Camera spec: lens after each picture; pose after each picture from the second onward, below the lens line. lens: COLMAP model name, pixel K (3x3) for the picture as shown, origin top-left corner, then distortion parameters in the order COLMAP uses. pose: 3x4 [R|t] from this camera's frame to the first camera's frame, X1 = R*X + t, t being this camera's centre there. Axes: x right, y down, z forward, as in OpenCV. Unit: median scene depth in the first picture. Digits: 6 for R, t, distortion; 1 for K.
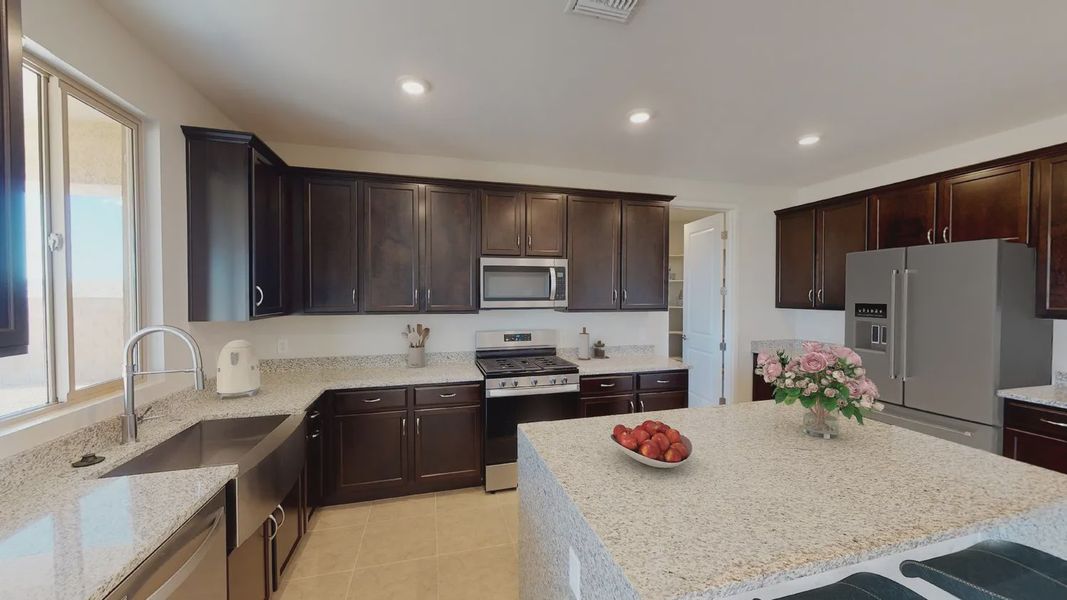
lens RADIAL K [[391.2, 0, 533.5], [0, 391.2, 300.0], [0, 0, 1]] dist [-0.001376, -0.000165]
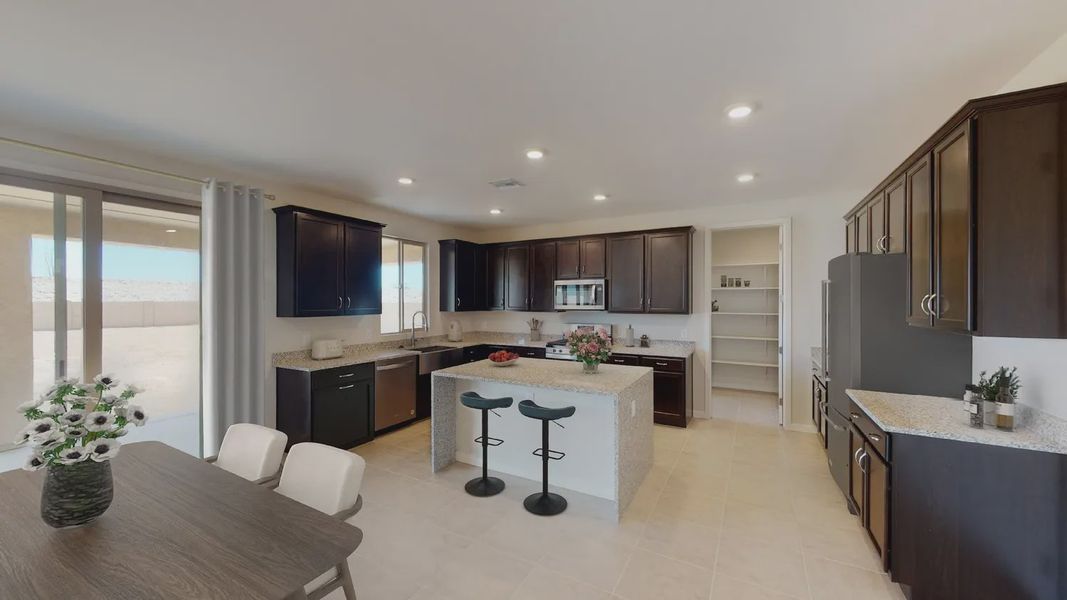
lens RADIAL K [[391.2, 0, 533.5], [0, 391.2, 300.0], [0, 0, 1]] dist [-0.001376, -0.000165]
pose [[0.710818, -0.001766, -0.703374, 1.022903], [-0.014513, 0.999747, -0.017176, 0.010709], [0.703226, 0.022417, 0.710612, -0.325744]]
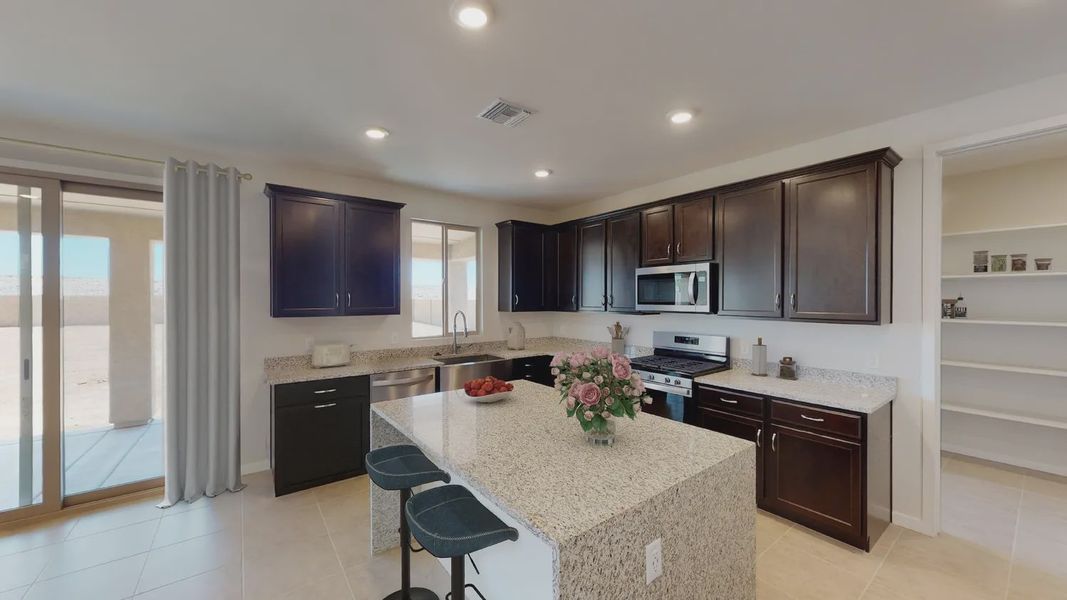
lens RADIAL K [[391.2, 0, 533.5], [0, 391.2, 300.0], [0, 0, 1]] dist [-0.001376, -0.000165]
pose [[0.370271, 0.001871, -0.928922, 0.845973], [-0.019264, 0.999798, -0.005665, 0.001605], [0.928724, 0.019992, 0.370233, 0.253182]]
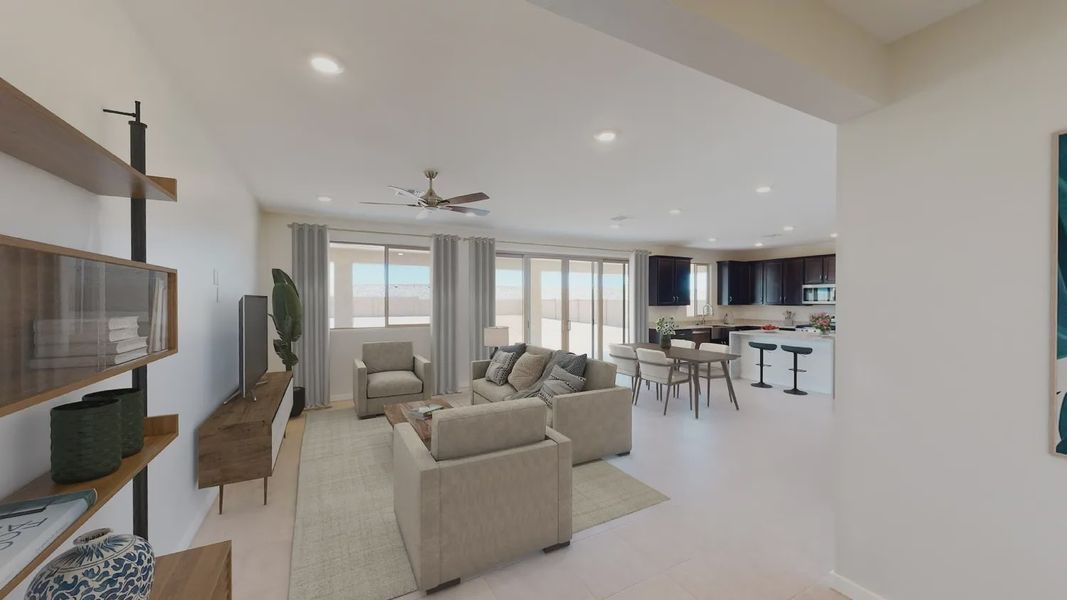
lens RADIAL K [[391.2, 0, 533.5], [0, 391.2, 300.0], [0, 0, 1]] dist [-0.001376, -0.000165]
pose [[0.230149, 0.003586, -0.973149, 2.007572], [-0.017524, 0.999846, -0.000460, 0.027591], [0.972998, 0.017159, 0.230176, -1.390872]]
